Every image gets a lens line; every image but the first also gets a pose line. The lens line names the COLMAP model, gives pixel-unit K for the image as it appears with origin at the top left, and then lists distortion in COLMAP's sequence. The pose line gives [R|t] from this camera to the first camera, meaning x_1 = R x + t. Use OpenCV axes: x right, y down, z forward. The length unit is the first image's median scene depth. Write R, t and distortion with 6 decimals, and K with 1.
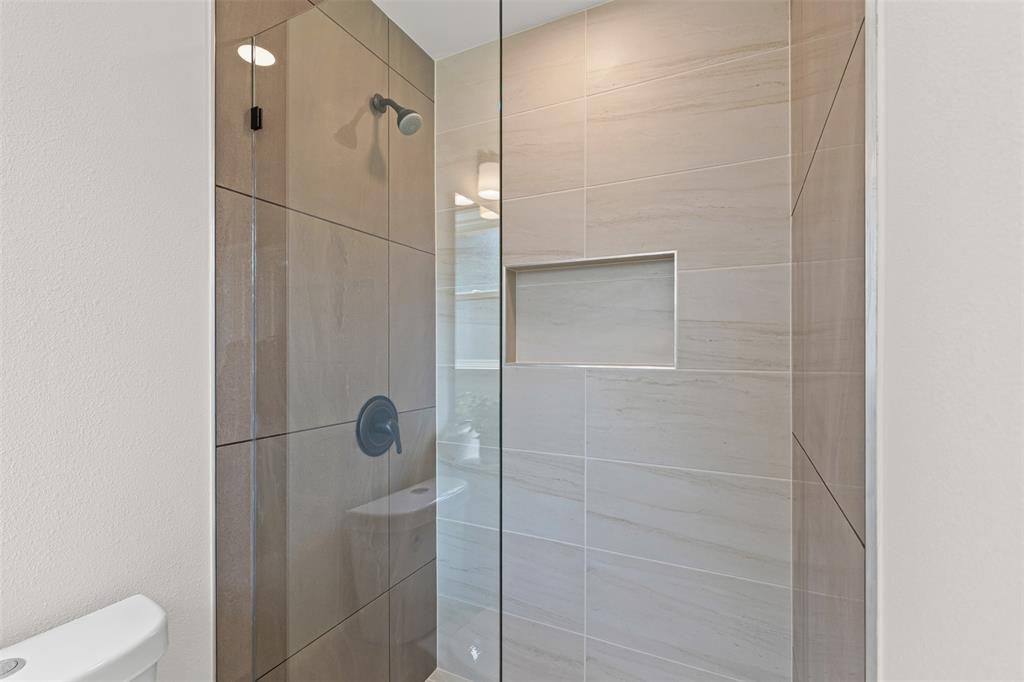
lens RADIAL K [[459.7, 0, 512.0], [0, 459.7, 347.2], [0, 0, 1]] dist [0.005517, -0.001690]
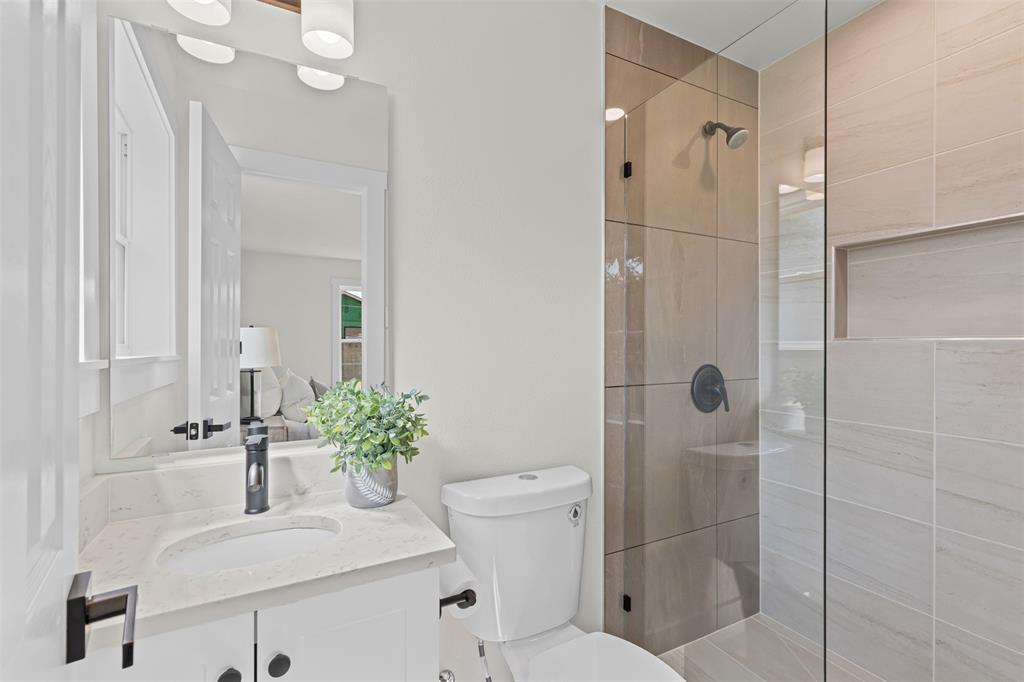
lens RADIAL K [[459.7, 0, 510.5], [0, 459.7, 347.8], [0, 0, 1]] dist [0.005517, -0.001690]
pose [[0.803639, 0.002296, -0.595113, 0.019659], [0.004284, 0.999944, 0.009643, 0.047024], [0.595102, -0.010299, 0.803584, -0.315150]]
